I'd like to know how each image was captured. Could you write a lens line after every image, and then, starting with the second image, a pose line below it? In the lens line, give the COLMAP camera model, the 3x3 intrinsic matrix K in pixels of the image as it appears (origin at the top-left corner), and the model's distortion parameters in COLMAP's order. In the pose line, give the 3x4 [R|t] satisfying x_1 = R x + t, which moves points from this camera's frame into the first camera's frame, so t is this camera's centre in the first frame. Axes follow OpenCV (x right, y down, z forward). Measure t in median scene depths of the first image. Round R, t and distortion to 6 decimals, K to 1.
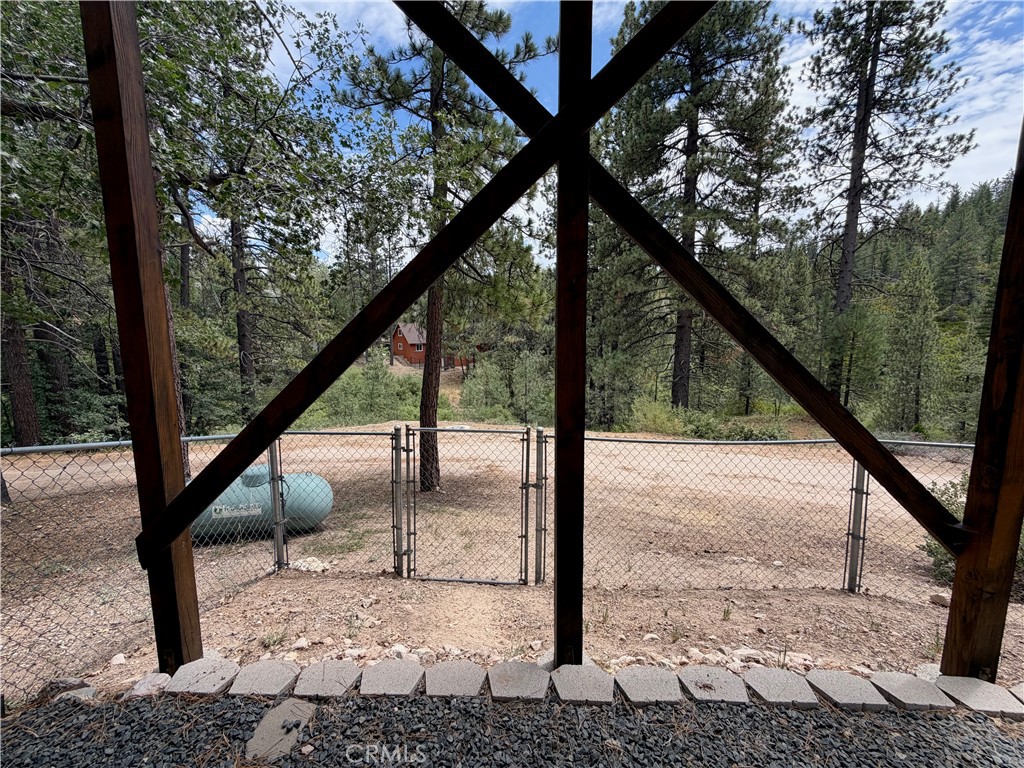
lens RADIAL K [[406.2, 0, 509.0], [0, 406.2, 386.5], [0, 0, 1]] dist [-0.000302, -0.000105]
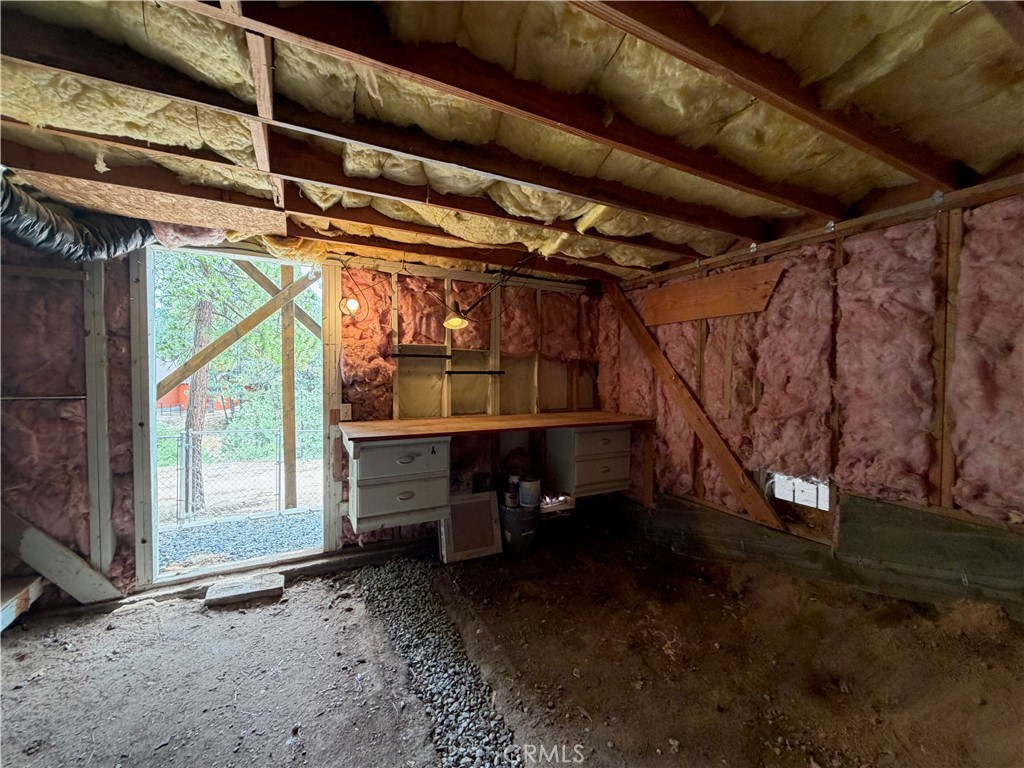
lens RADIAL K [[406.2, 0, 509.0], [0, 406.2, 386.5], [0, 0, 1]] dist [-0.000302, -0.000105]
pose [[0.878396, -0.011639, 0.477791, 0.139983], [0.058153, 0.994878, -0.082675, 0.238370], [-0.474382, 0.100406, 0.874574, -1.707570]]
